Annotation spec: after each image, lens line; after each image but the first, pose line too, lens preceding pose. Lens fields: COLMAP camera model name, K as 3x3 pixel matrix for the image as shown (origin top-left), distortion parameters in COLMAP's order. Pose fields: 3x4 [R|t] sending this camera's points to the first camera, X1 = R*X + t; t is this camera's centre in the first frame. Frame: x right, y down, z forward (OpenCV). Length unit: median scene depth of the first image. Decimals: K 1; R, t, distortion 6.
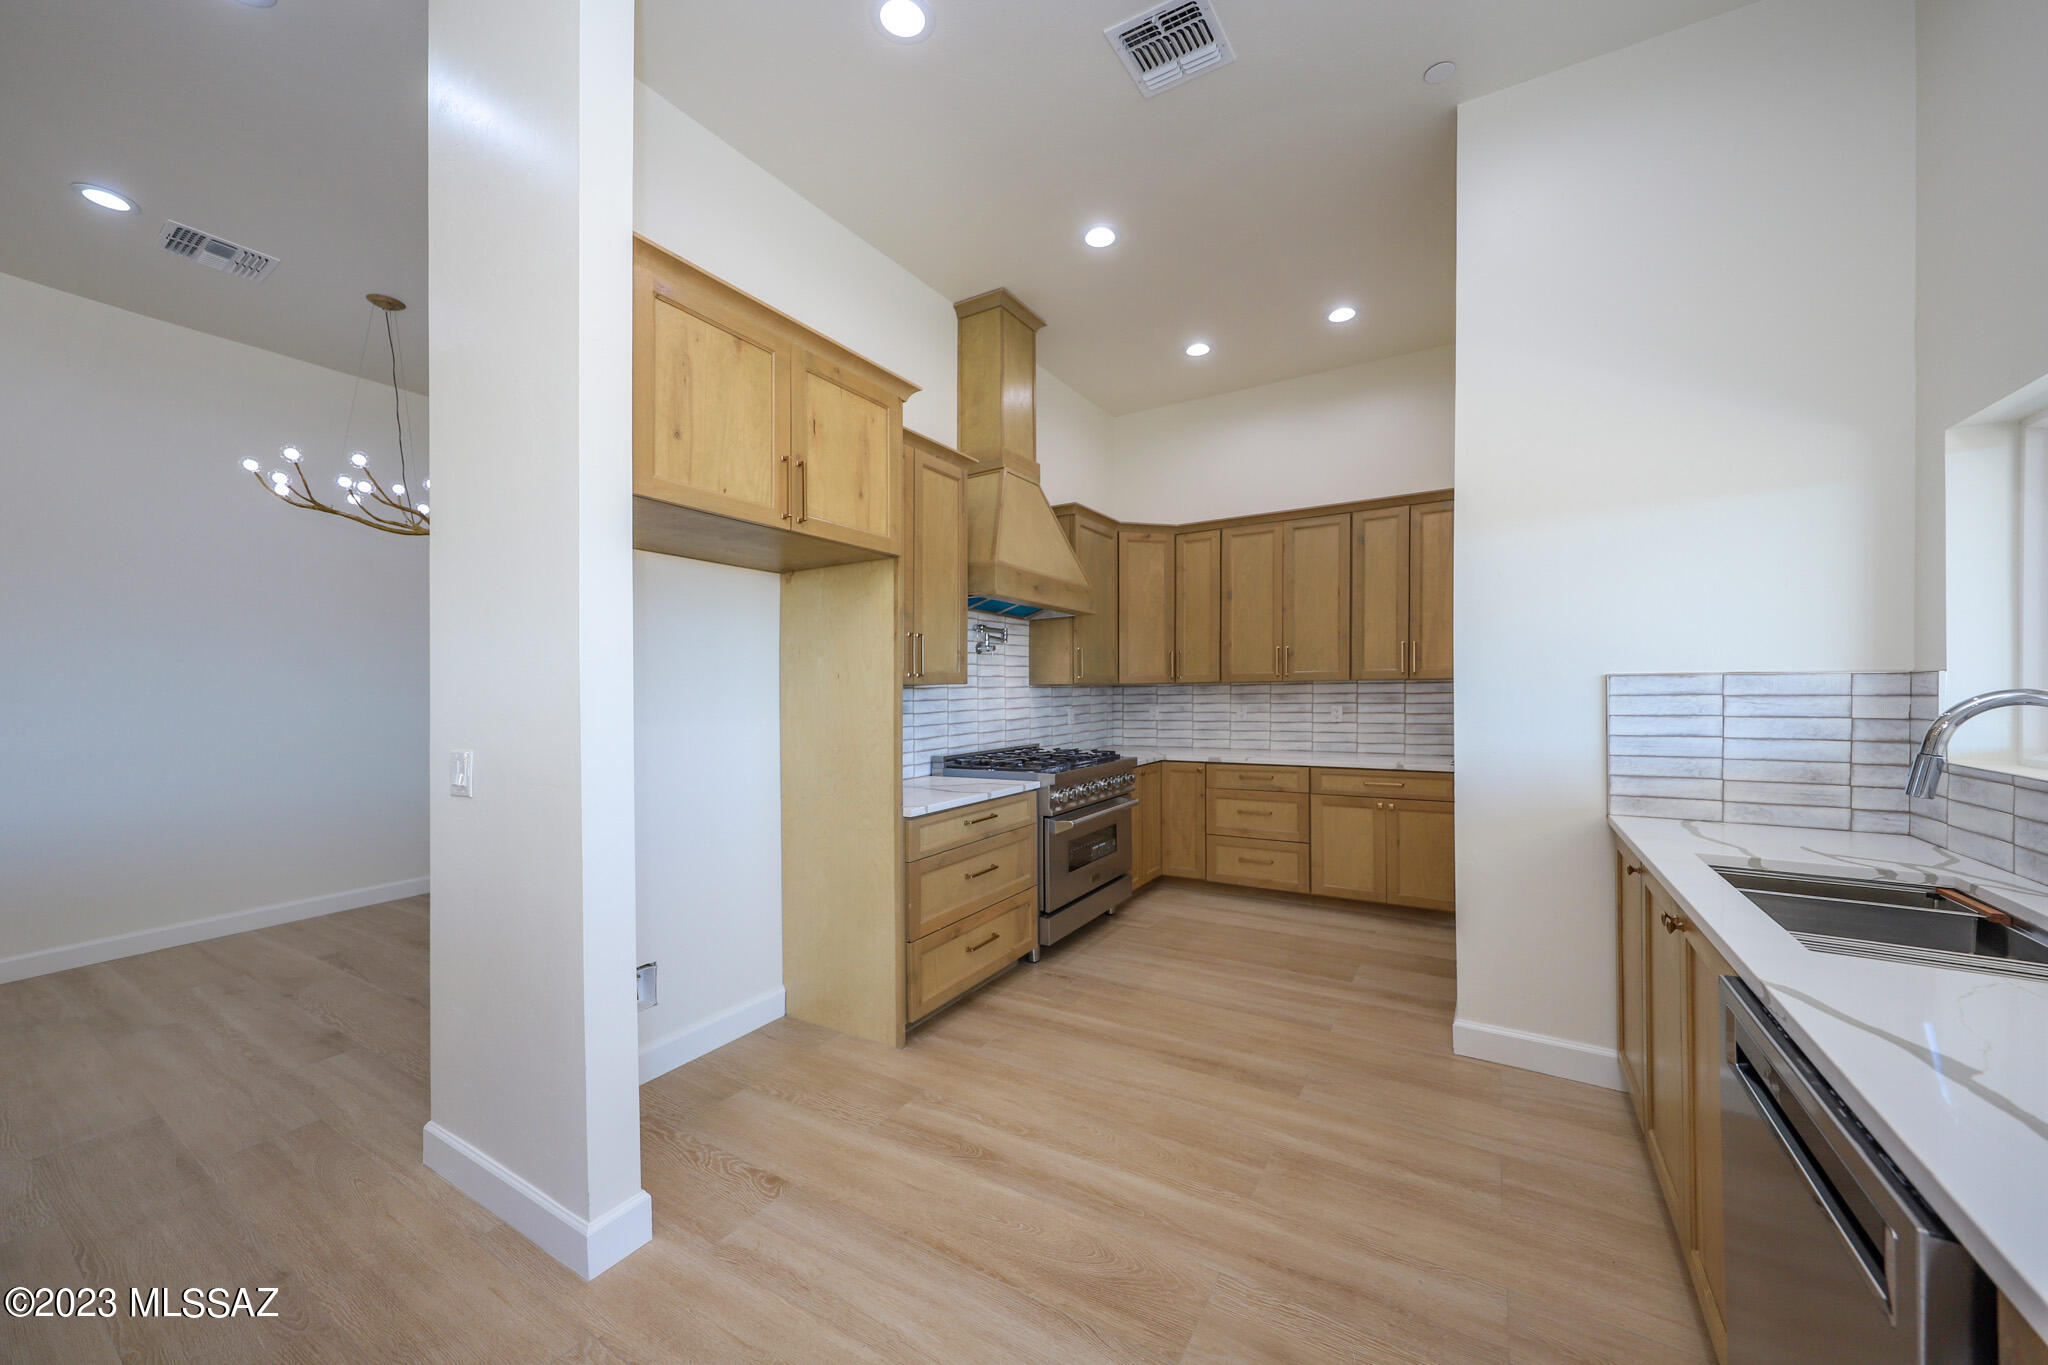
lens RADIAL K [[762.0, 0, 1003.2], [0, 762.0, 673.0], [0, 0, 1]] dist [-0.002368, -0.000625]
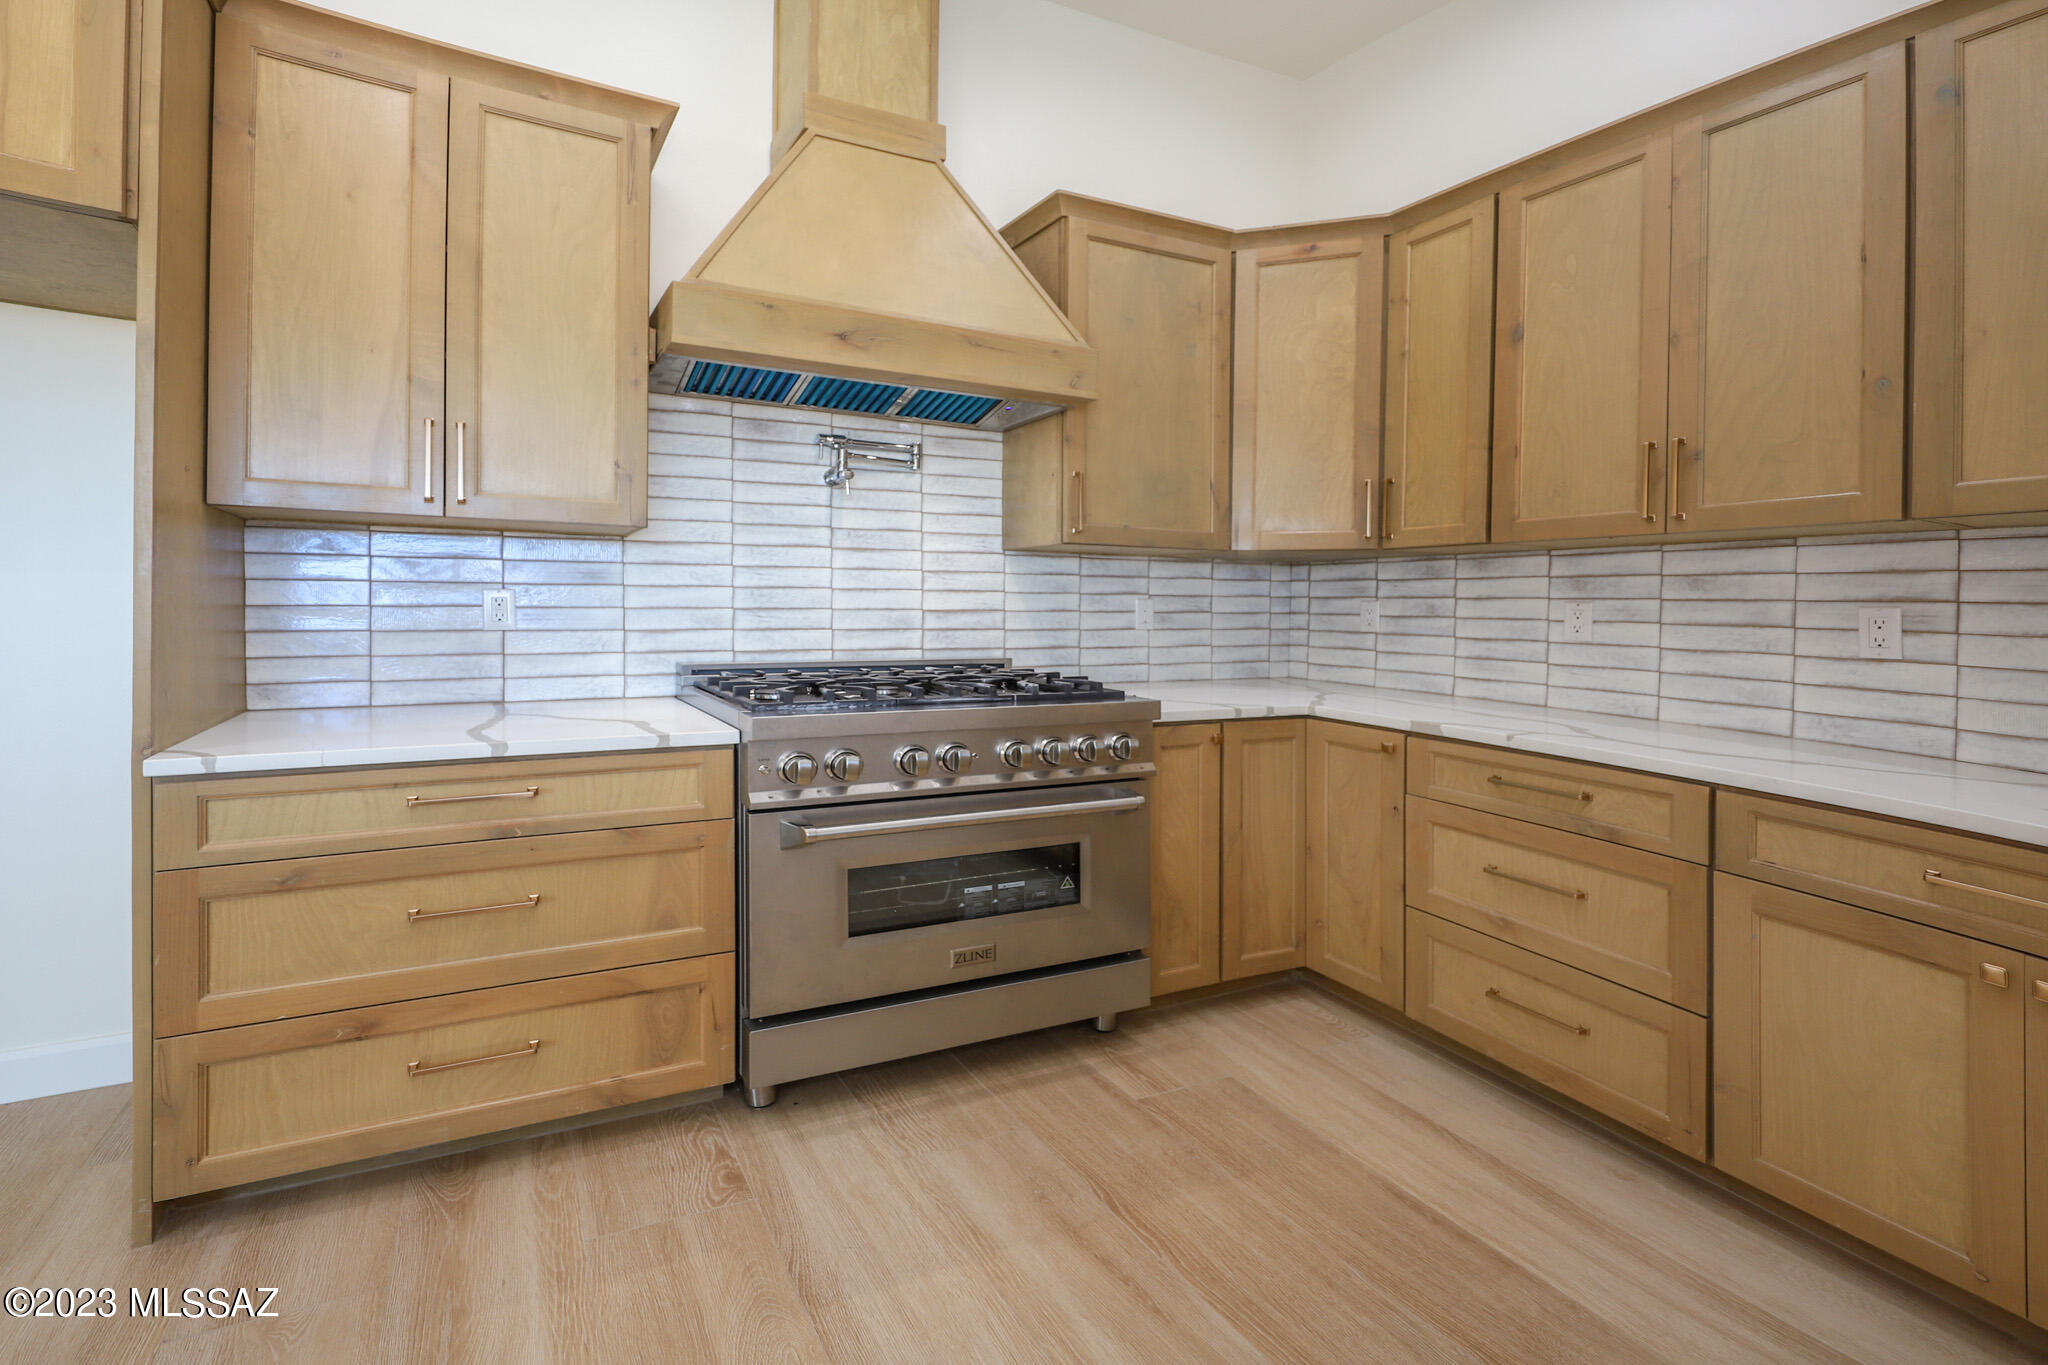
lens RADIAL K [[762.0, 0, 972.2], [0, 762.0, 578.8], [0, 0, 1]] dist [-0.002368, -0.000625]
pose [[0.802955, 0.006849, -0.596000, 0.336237], [-0.008290, 0.999966, 0.000322, 0.035483], [0.595982, 0.004683, 0.802984, 0.538882]]
